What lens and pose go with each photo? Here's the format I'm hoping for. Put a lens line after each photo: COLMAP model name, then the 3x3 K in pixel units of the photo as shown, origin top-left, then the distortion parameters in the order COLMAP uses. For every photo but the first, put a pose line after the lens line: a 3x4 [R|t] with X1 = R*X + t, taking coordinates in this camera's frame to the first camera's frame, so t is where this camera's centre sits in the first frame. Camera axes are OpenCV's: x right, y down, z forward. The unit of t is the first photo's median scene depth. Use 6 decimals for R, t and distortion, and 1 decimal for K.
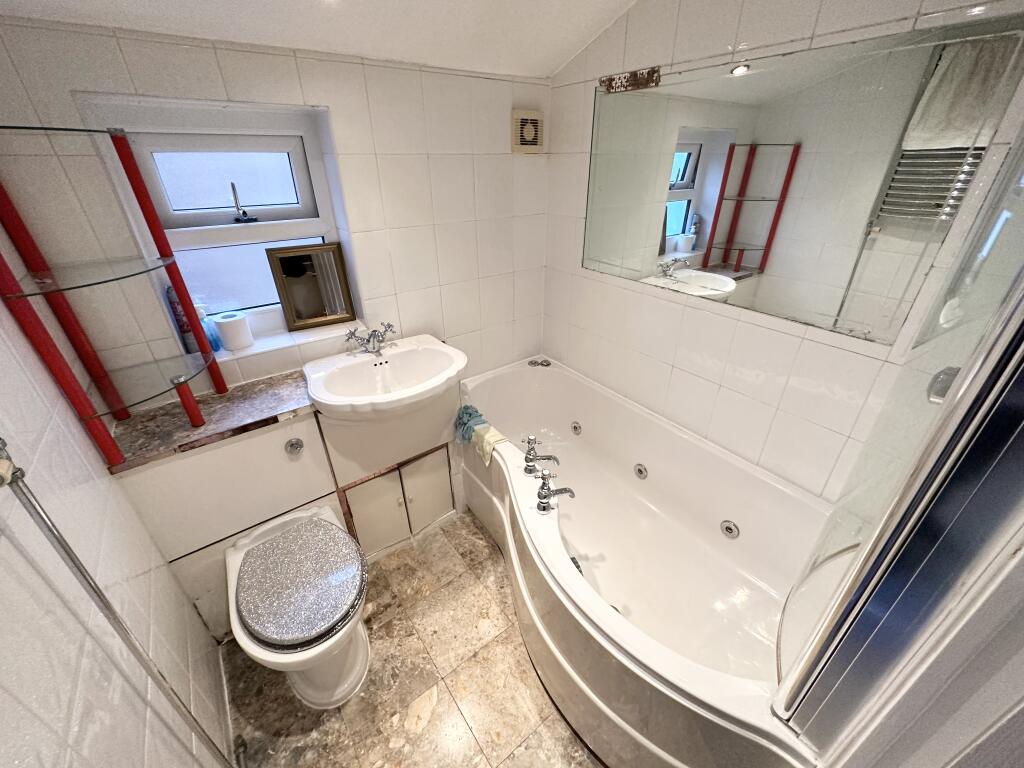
lens RADIAL K [[406.3, 0, 510.7], [0, 406.3, 388.7], [0, 0, 1]] dist [-0.003897, 0.000493]
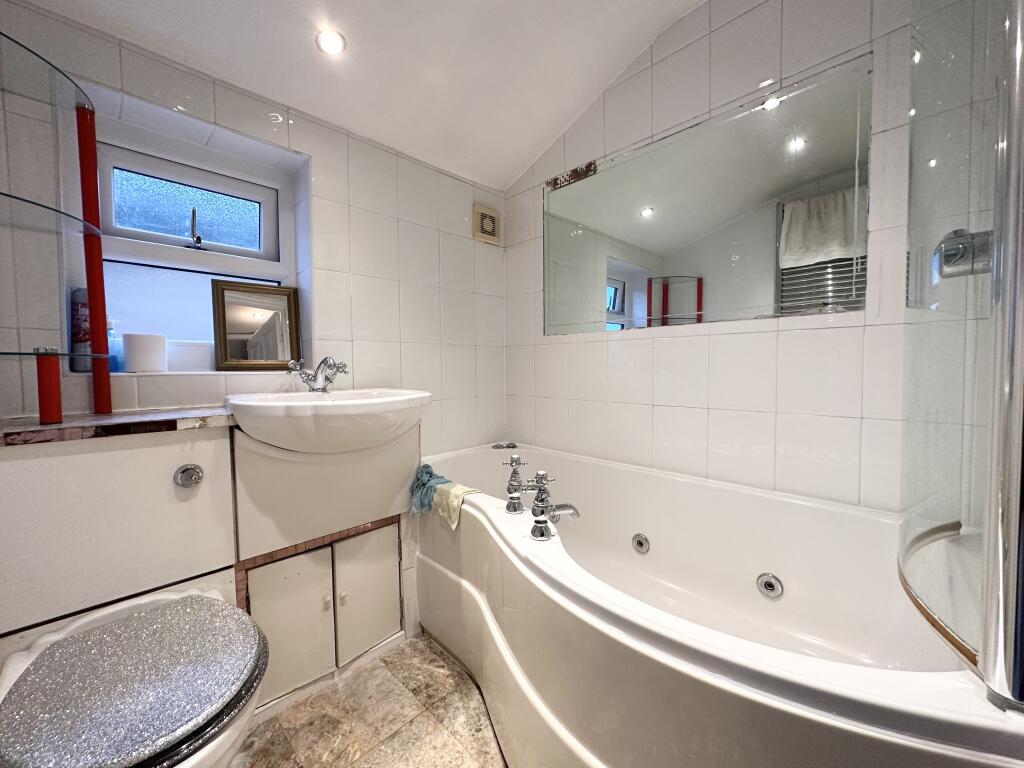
lens RADIAL K [[406.3, 0, 511.1], [0, 406.3, 381.7], [0, 0, 1]] dist [-0.003897, 0.000493]
pose [[0.989848, -0.006997, 0.141955, -0.055347], [0.069387, 0.895462, -0.439697, 0.270724], [-0.124038, 0.445083, 0.886857, 0.172963]]
